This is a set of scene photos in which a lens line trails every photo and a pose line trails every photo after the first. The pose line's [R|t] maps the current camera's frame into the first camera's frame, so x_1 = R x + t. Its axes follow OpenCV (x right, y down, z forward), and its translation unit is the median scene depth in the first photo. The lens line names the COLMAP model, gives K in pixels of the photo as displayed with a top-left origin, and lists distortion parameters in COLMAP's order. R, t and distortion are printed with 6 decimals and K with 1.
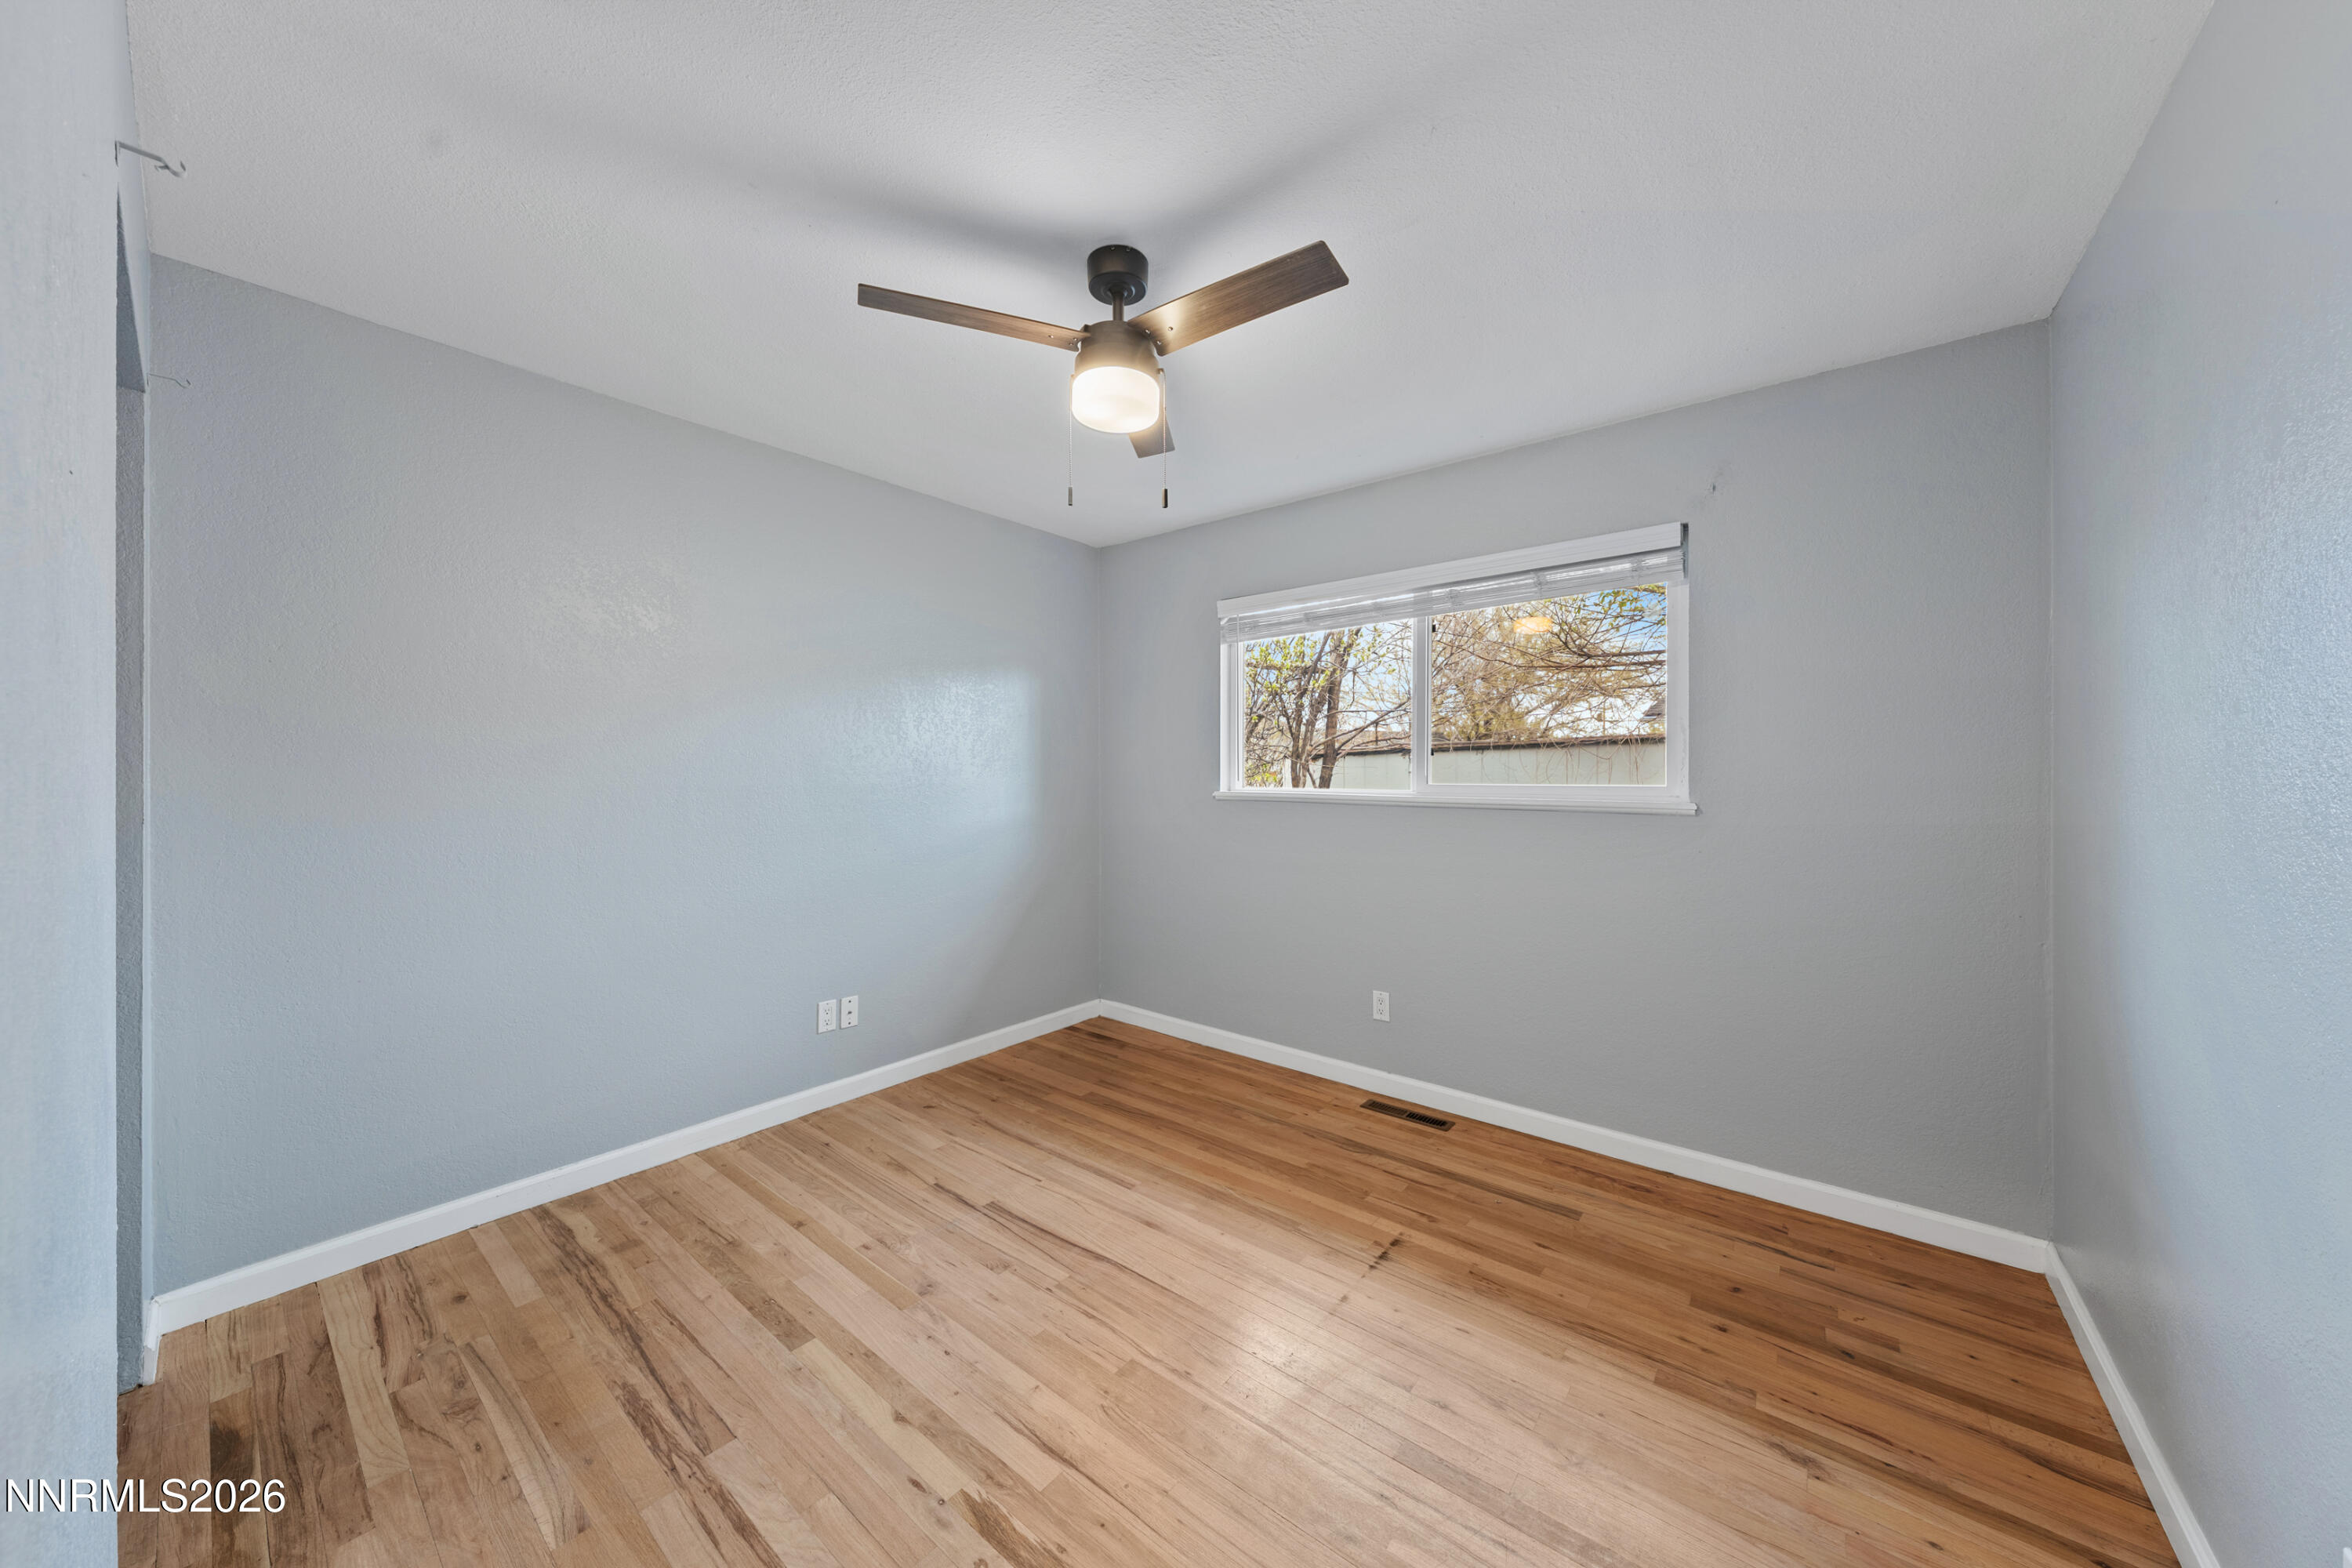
lens RADIAL K [[795.7, 0, 1176.0], [0, 795.7, 784.0], [0, 0, 1]] dist [-0.002080, -0.000259]
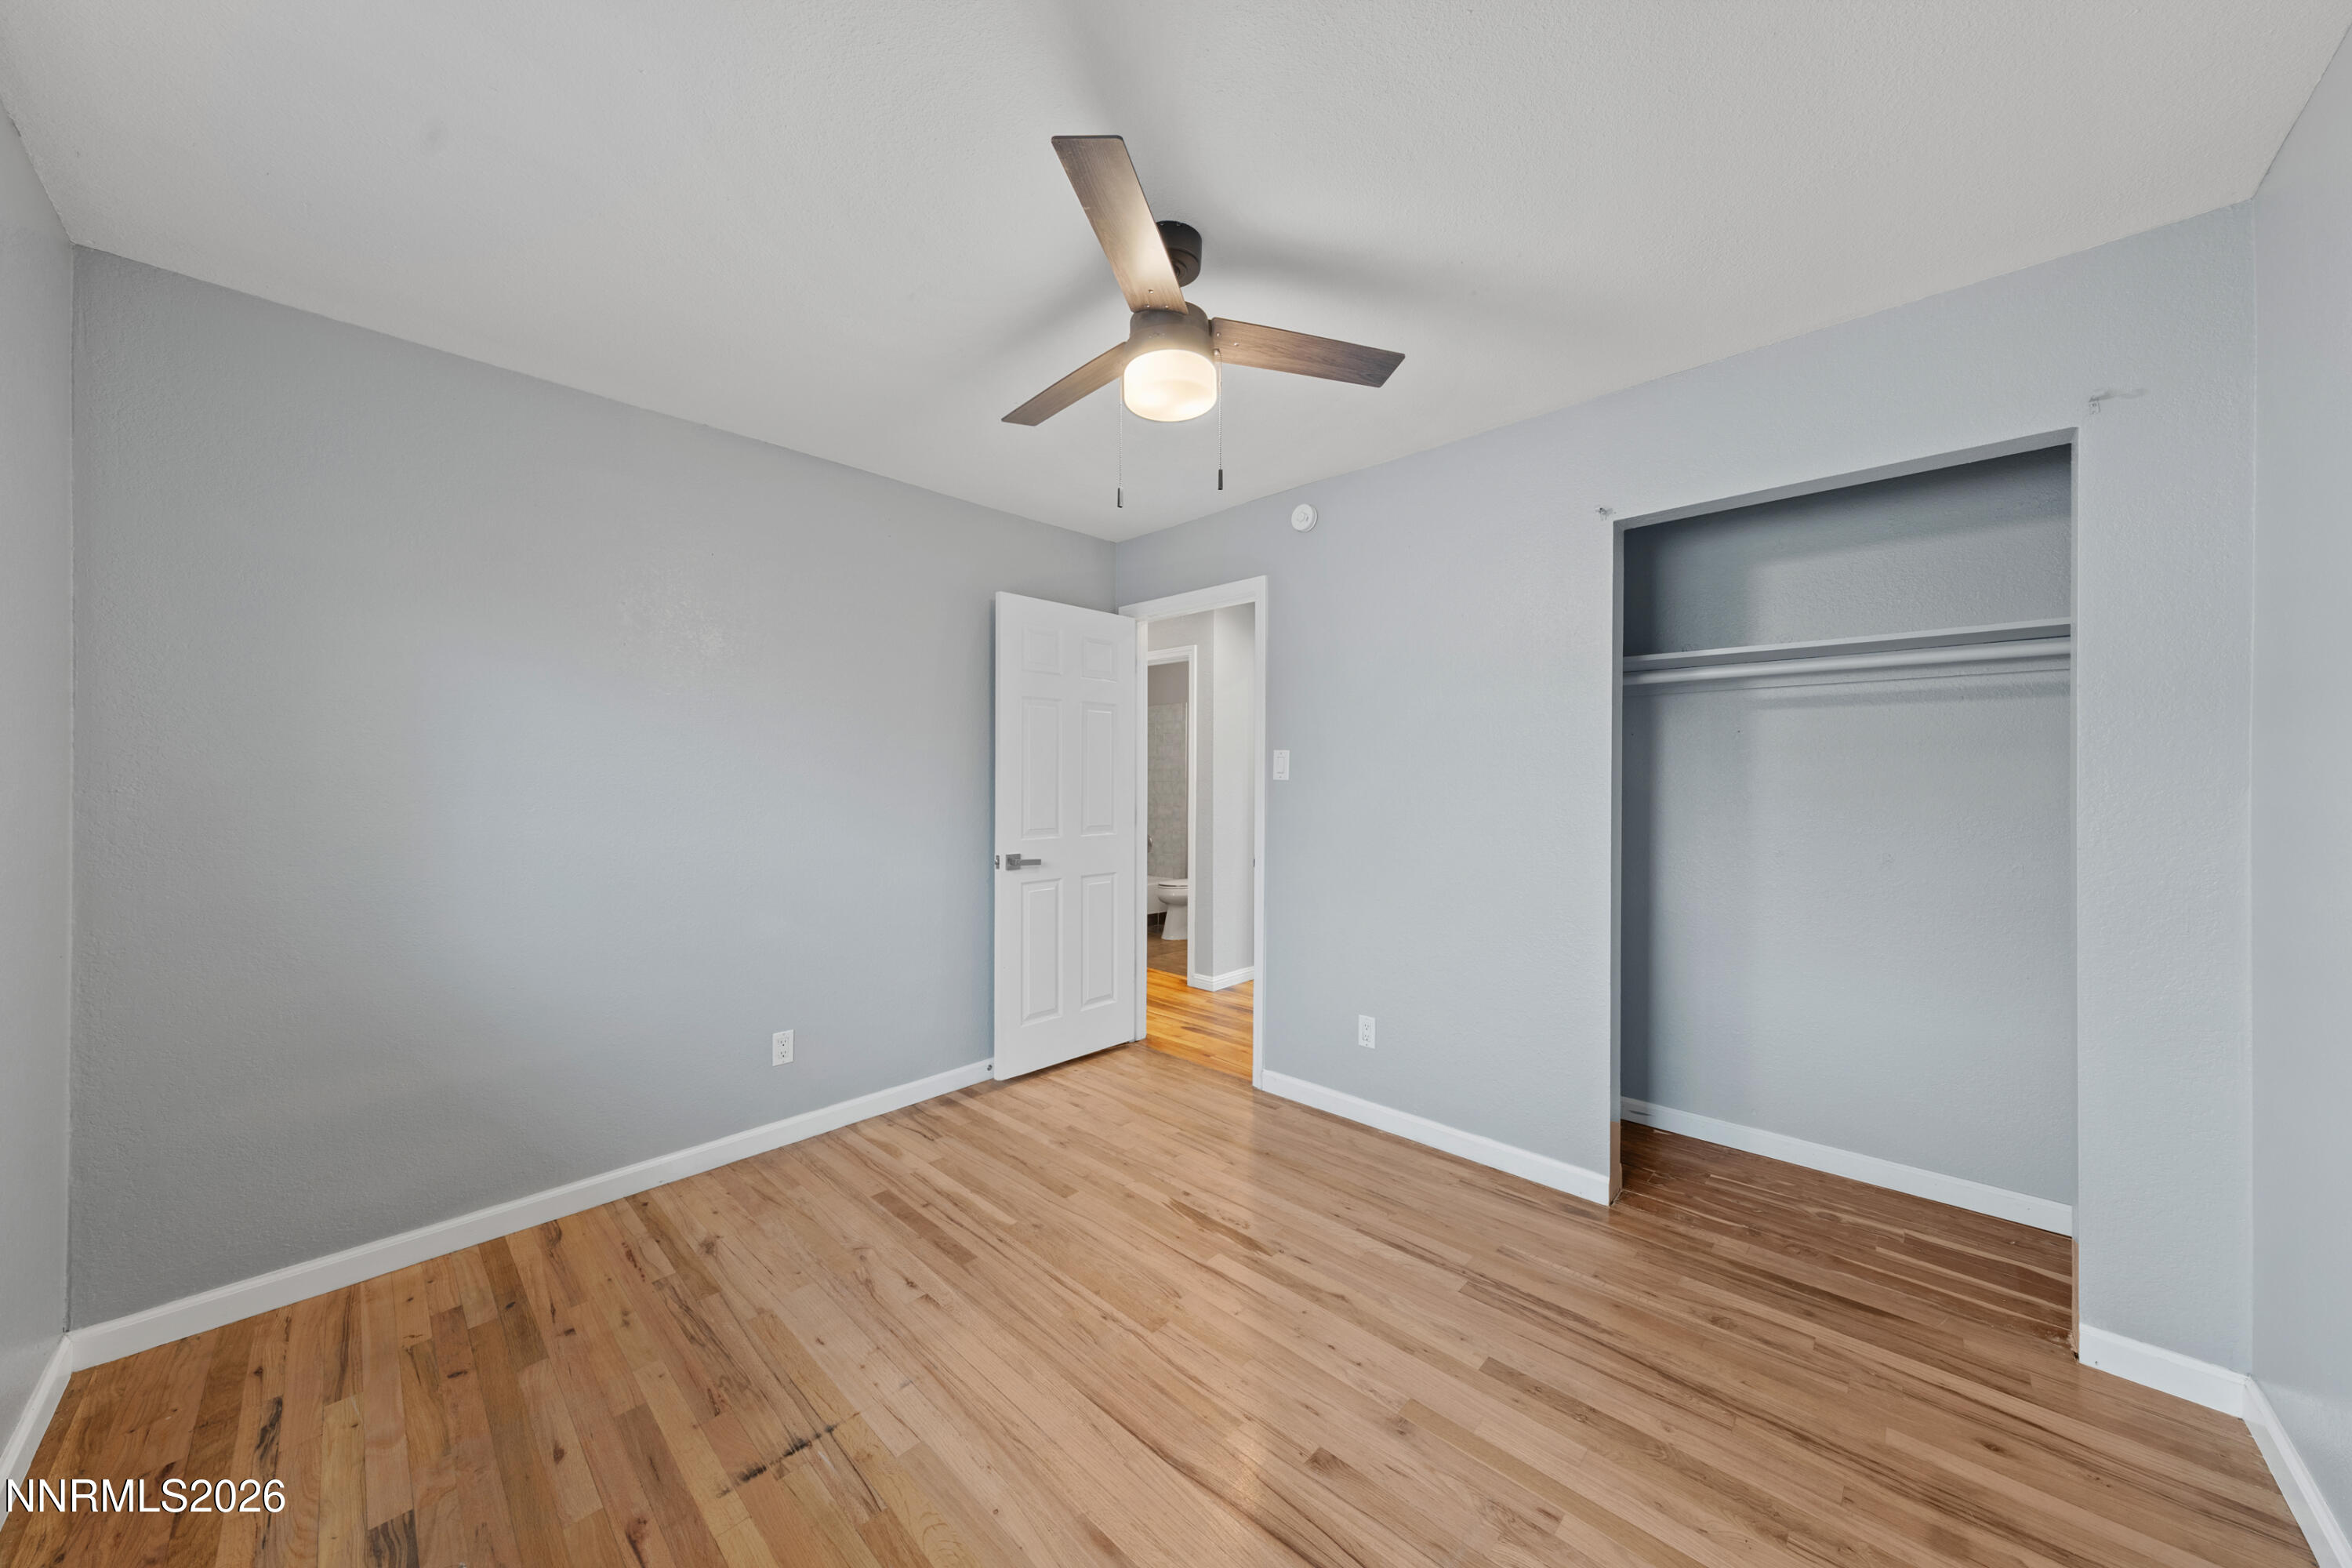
lens RADIAL K [[795.7, 0, 1176.0], [0, 795.7, 784.0], [0, 0, 1]] dist [-0.002080, -0.000259]
pose [[-0.996647, -0.001066, 0.081817, -0.168202], [0.000015, 0.999913, 0.013203, -0.023967], [-0.081824, 0.013160, -0.996560, 1.989935]]
